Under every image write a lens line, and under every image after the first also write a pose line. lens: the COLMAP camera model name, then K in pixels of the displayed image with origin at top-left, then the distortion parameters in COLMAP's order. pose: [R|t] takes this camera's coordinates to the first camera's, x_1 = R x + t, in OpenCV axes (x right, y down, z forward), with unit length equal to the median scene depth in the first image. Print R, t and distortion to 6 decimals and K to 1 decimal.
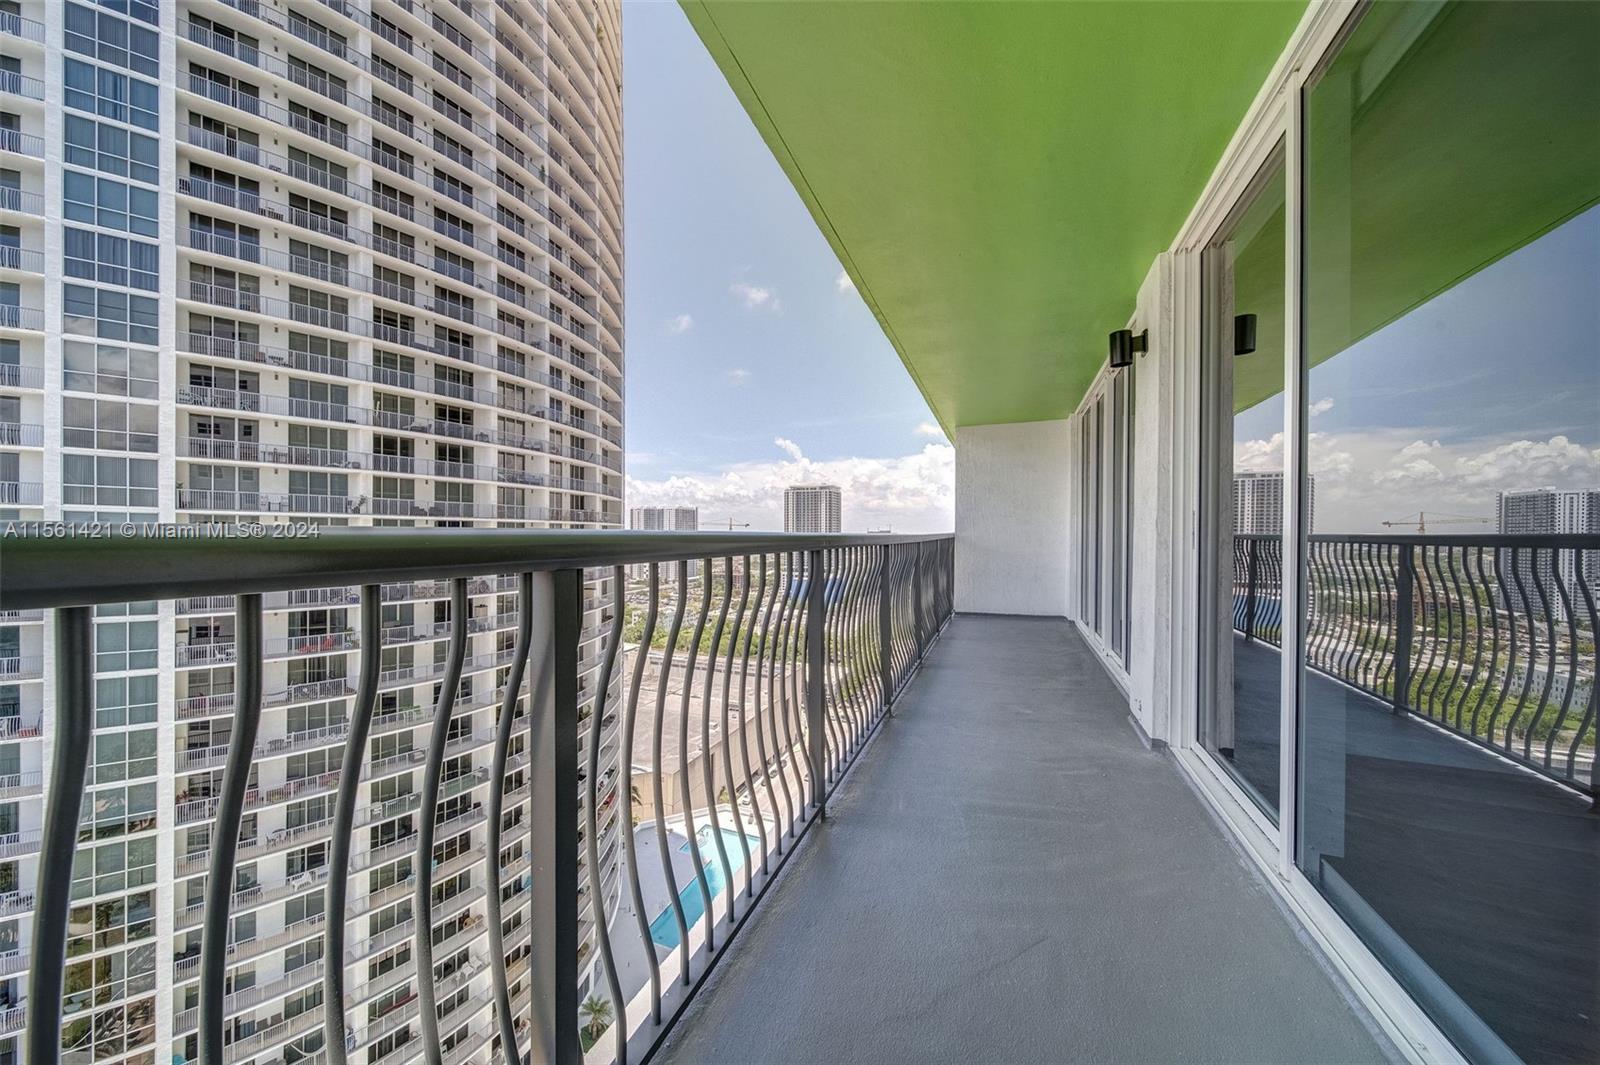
lens RADIAL K [[588.4, 0, 800.0], [0, 588.4, 532.5], [0, 0, 1]] dist [0.000026, -0.000003]
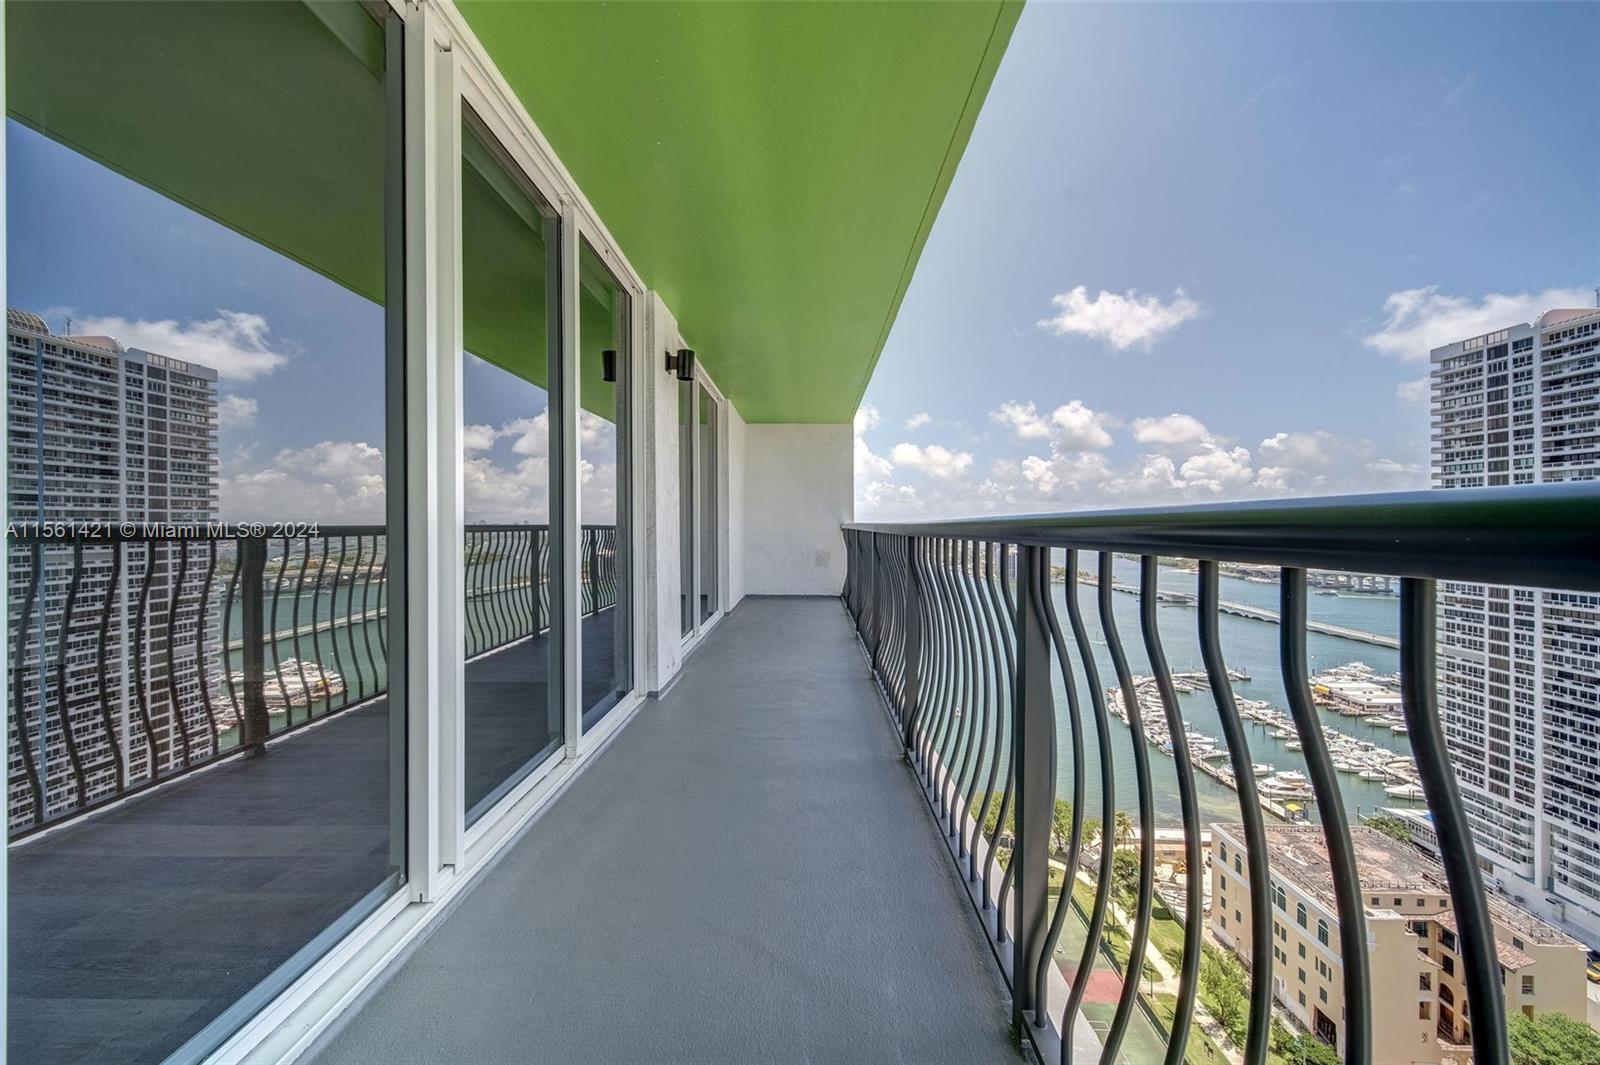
lens RADIAL K [[588.4, 0, 800.0], [0, 588.4, 532.5], [0, 0, 1]] dist [0.000026, -0.000003]
pose [[0.519172, -0.004101, -0.854660, 1.644103], [0.005237, 0.999985, -0.001617, 0.020277], [0.854654, -0.003636, 0.519185, 0.929845]]
